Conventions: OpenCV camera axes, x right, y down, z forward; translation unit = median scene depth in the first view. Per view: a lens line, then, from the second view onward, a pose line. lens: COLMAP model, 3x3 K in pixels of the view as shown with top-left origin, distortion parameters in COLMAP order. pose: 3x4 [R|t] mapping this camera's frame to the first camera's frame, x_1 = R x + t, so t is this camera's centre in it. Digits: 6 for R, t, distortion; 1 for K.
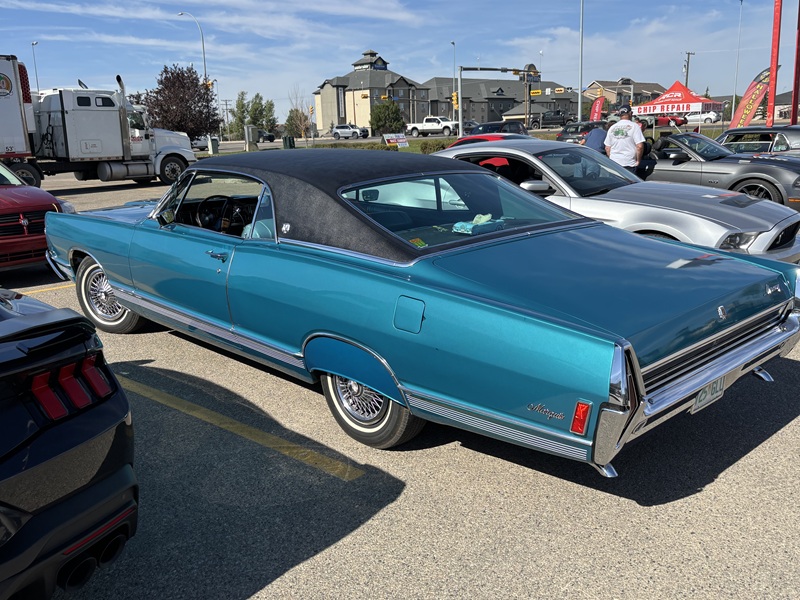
lens RADIAL K [[750.0, 0, 397.7], [0, 750.0, 319.3], [0, 0, 1]] dist [0.001715, 0.024620]
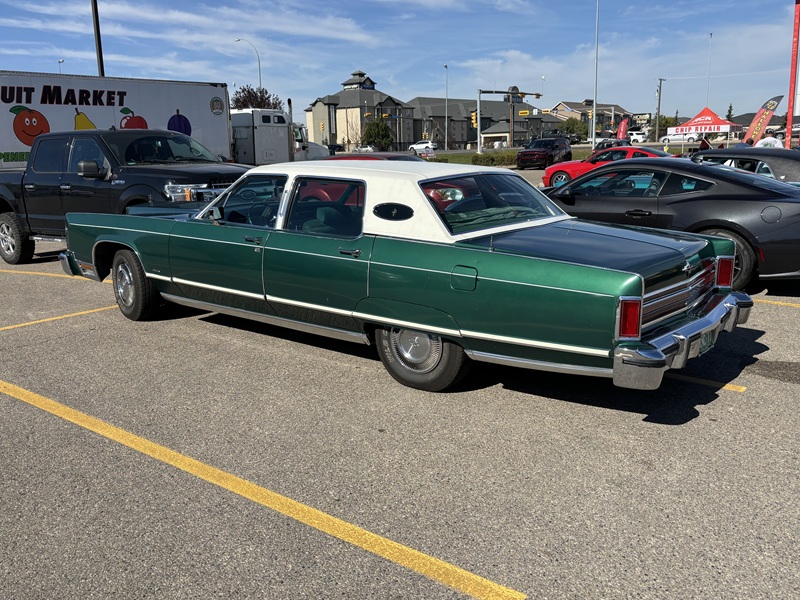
lens RADIAL K [[744.0, 0, 400.0], [0, 744.0, 300.0], [0, 0, 1]] dist [-0.017976, 0.064516]
pose [[0.998139, -0.003536, 0.060876, -0.044986], [0.006189, 0.999036, -0.043452, 0.011013], [-0.060664, 0.043748, 0.997199, -0.038952]]
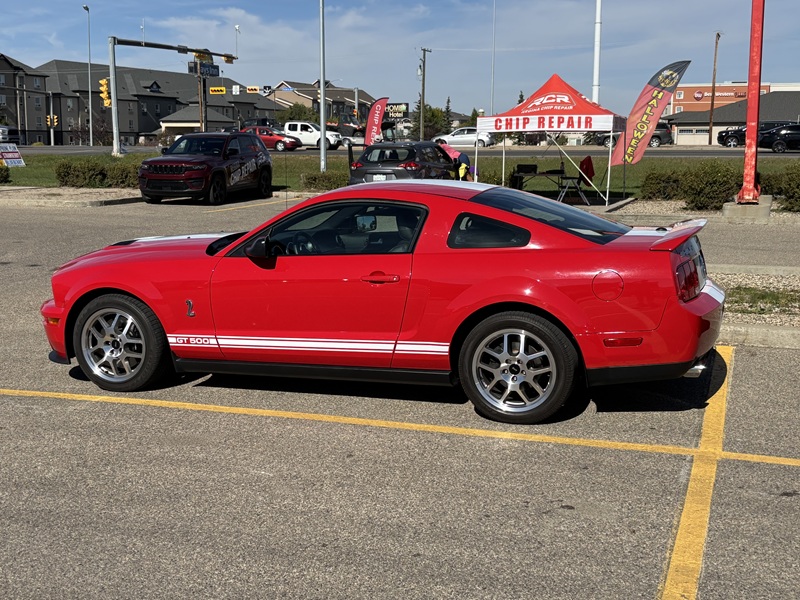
lens RADIAL K [[1008.9, 0, 400.0], [0, 1008.9, 300.0], [0, 0, 1]] dist [0.187253, -0.627101]
pose [[0.929913, -0.017884, 0.367343, -0.002938], [0.052461, 0.995054, -0.084358, -0.020360], [-0.364018, 0.097716, 0.926252, 0.077902]]
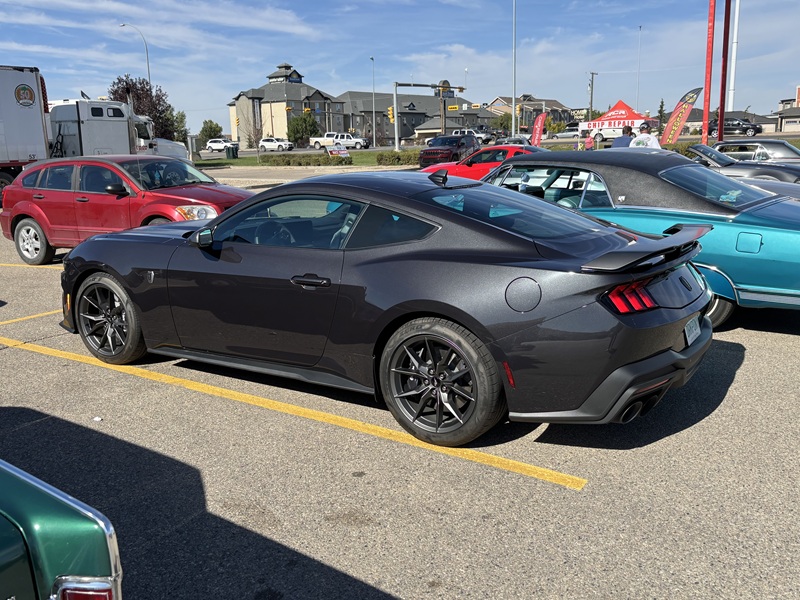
lens RADIAL K [[750.0, 0, 397.7], [0, 750.0, 319.3], [0, 0, 1]] dist [0.001715, 0.024620]
pose [[0.991545, -0.022638, 0.127769, -0.023627], [0.024740, 0.999583, -0.014882, 0.004107], [-0.127379, 0.017918, 0.991692, -0.014246]]
